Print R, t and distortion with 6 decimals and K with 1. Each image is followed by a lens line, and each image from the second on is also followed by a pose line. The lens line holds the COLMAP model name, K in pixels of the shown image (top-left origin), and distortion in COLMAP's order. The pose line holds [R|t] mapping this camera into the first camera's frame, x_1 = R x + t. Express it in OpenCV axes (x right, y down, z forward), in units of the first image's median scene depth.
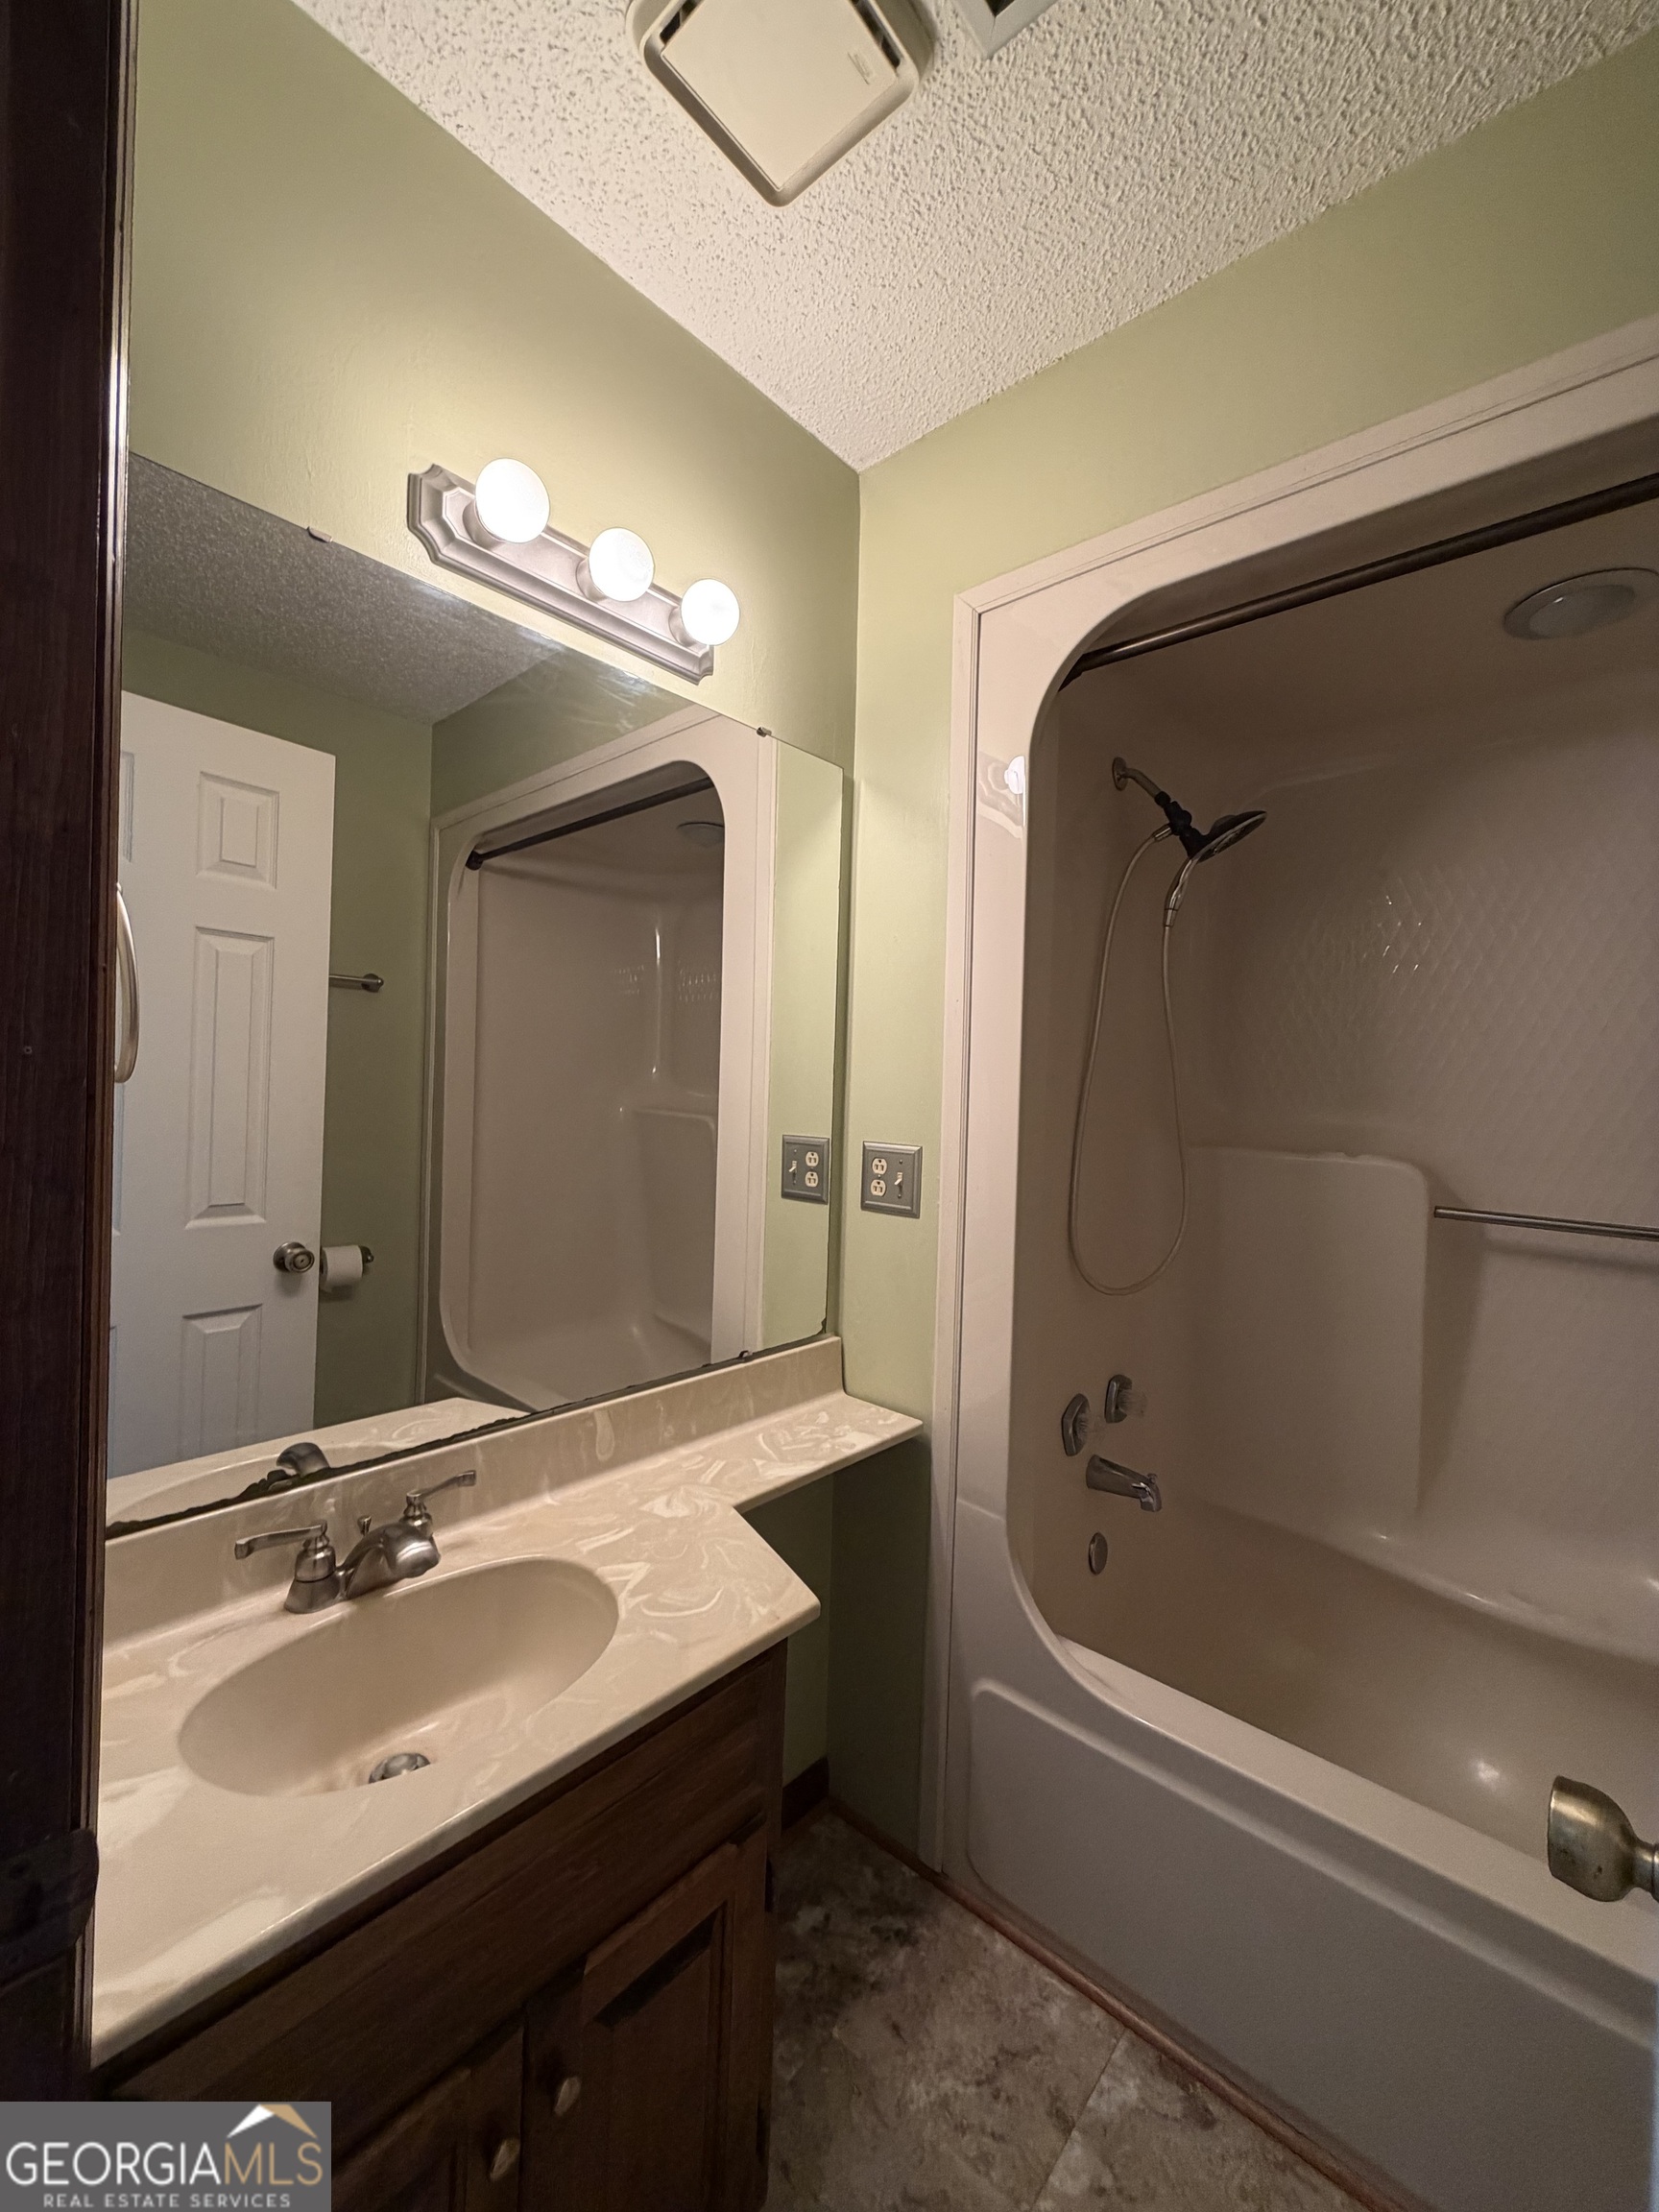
lens RADIAL K [[881.1, 0, 829.5], [0, 881.1, 1106.0], [0, 0, 1]] dist [0.000783, 0.000357]
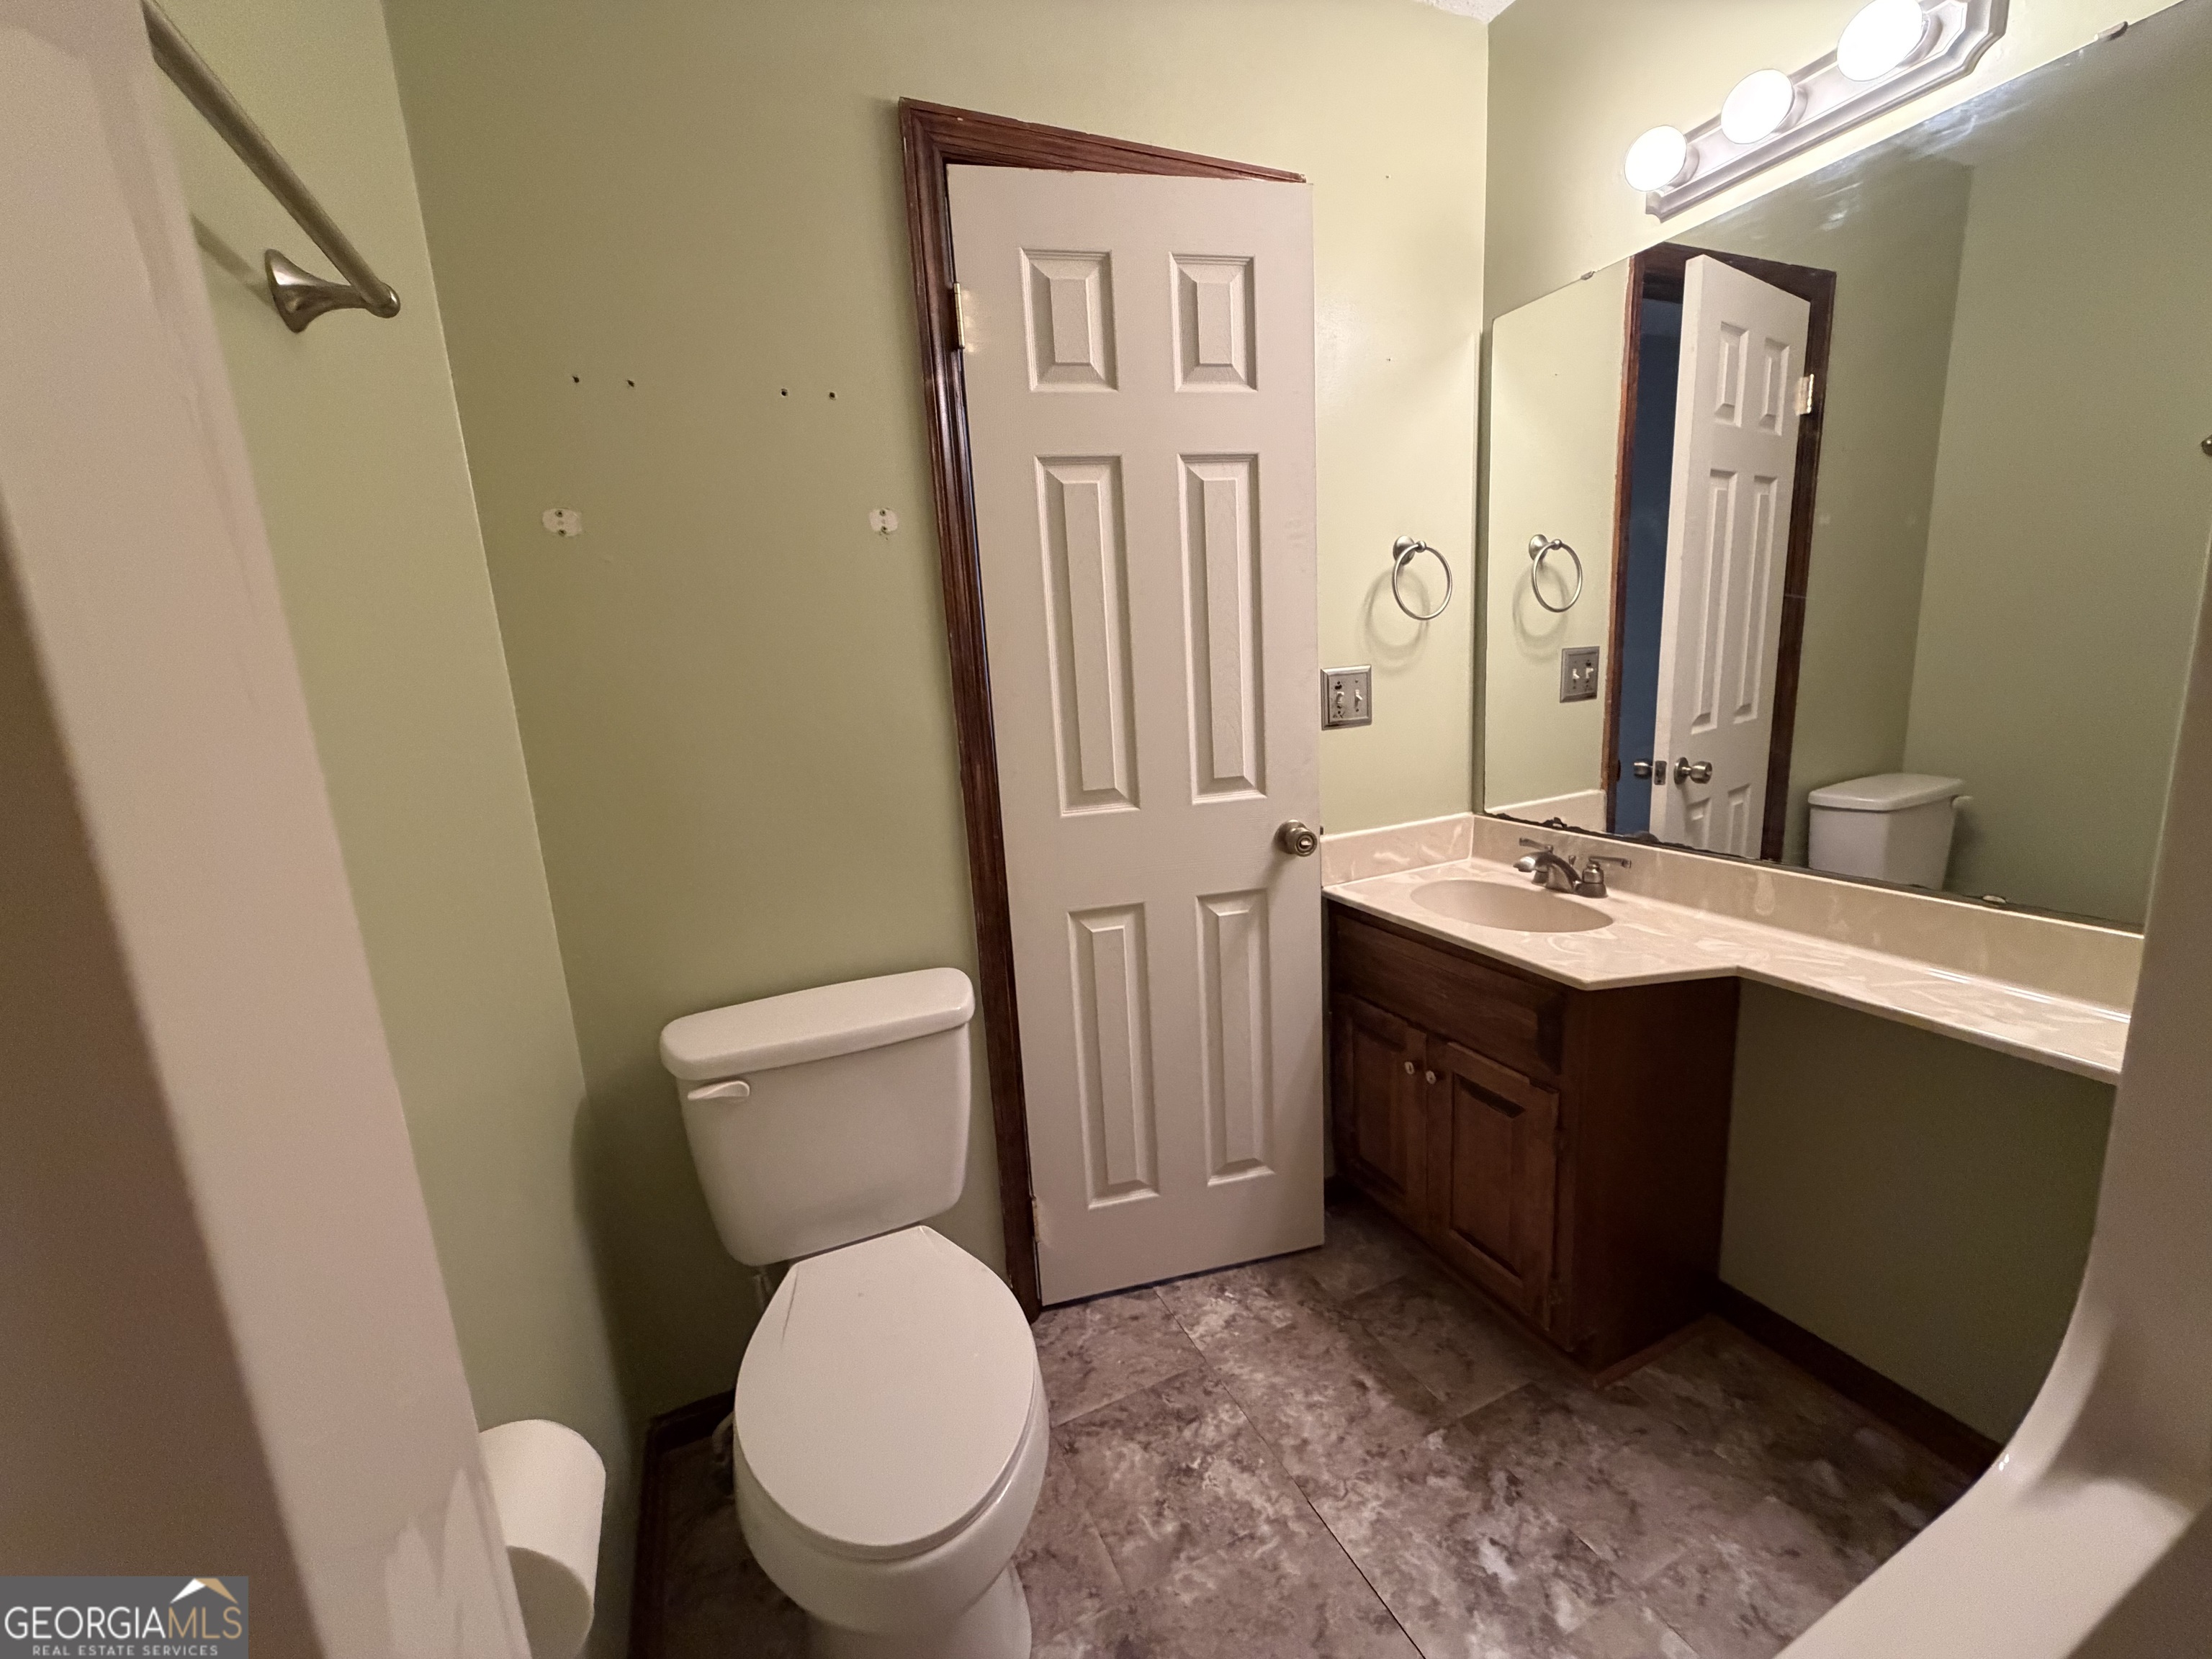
lens RADIAL K [[881.1, 0, 1103.0], [0, 881.1, 829.5], [0, 0, 1]] dist [0.000783, 0.000357]
pose [[-0.420535, 0.171828, -0.890857, 1.279689], [0.037688, 0.984363, 0.172072, 0.057738], [0.906493, 0.038787, -0.420435, 0.767056]]
